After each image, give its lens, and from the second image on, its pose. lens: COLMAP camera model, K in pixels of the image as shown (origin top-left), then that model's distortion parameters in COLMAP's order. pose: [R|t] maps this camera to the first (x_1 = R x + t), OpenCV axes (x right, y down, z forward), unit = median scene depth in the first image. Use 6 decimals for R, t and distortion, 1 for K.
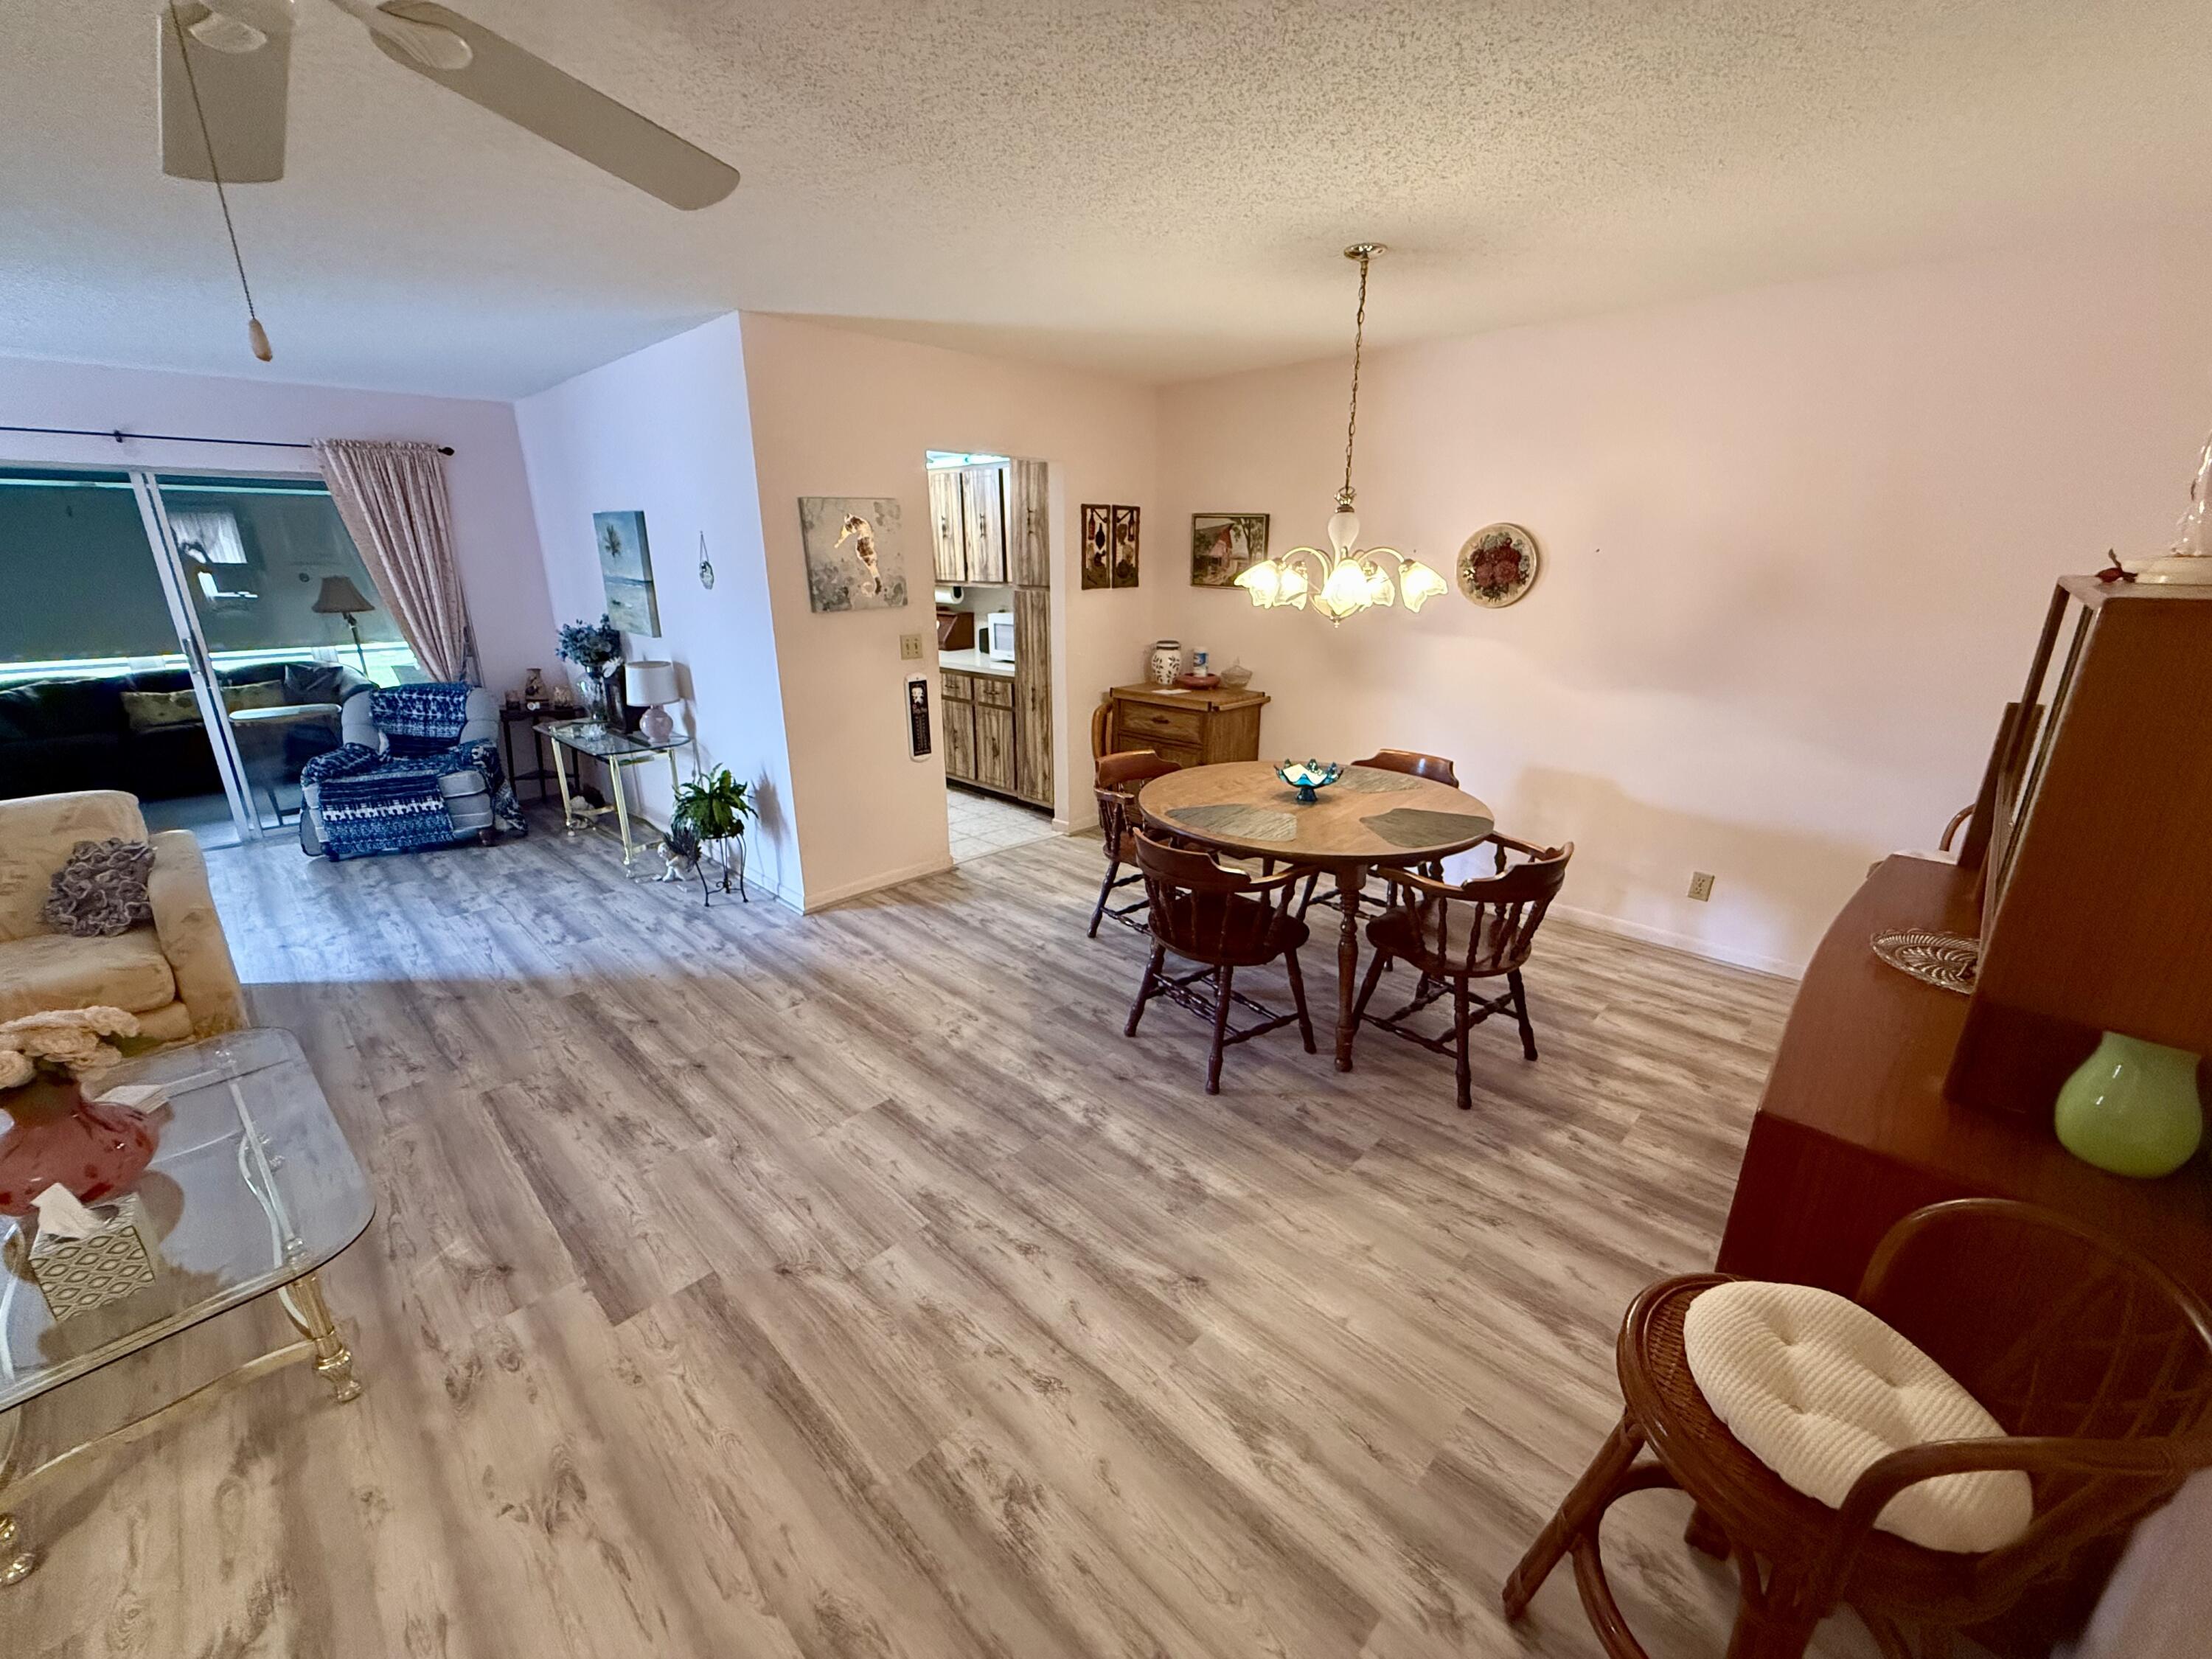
lens RADIAL K [[885.2, 0, 1101.6], [0, 885.2, 830.6], [0, 0, 1]] dist [0.000026, -0.000148]
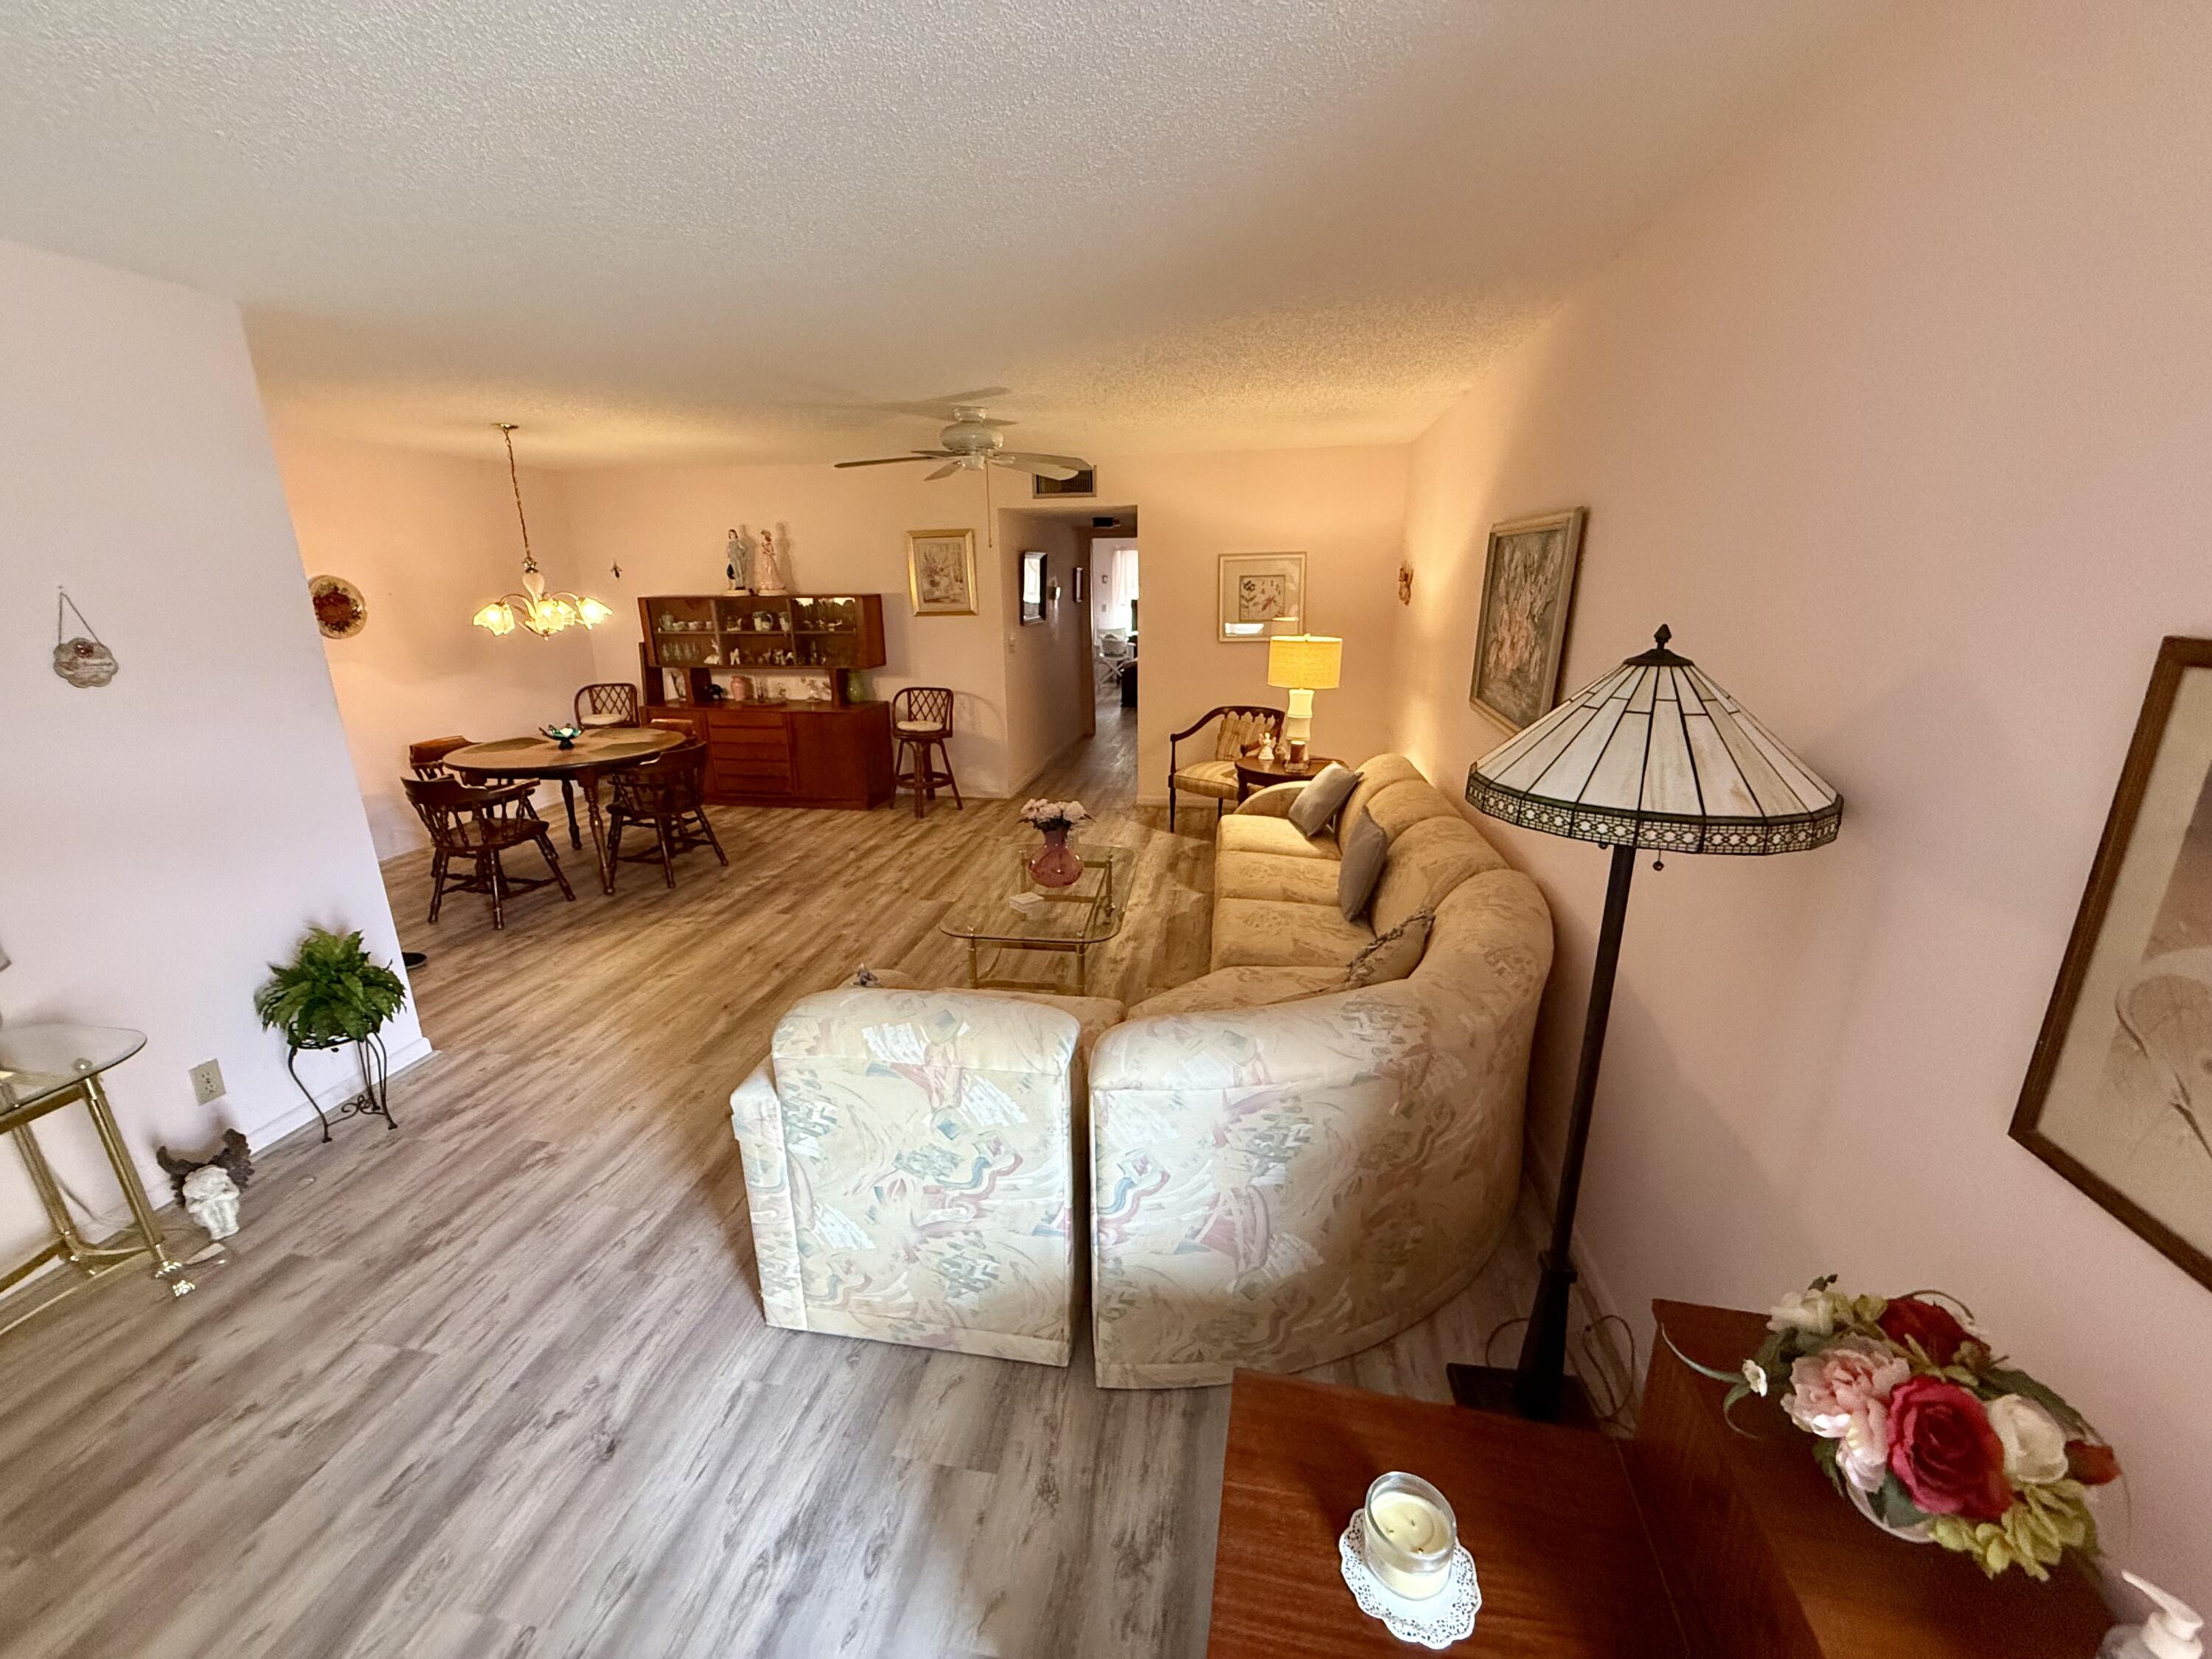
lens RADIAL K [[885.2, 0, 1103.7], [0, 885.2, 831.4], [0, 0, 1]] dist [0.000026, -0.000148]
pose [[-0.568292, -0.228035, 0.790597, -1.761885], [0.258504, 0.862703, 0.434649, -0.379040], [-0.781166, 0.451380, -0.431319, 1.083193]]
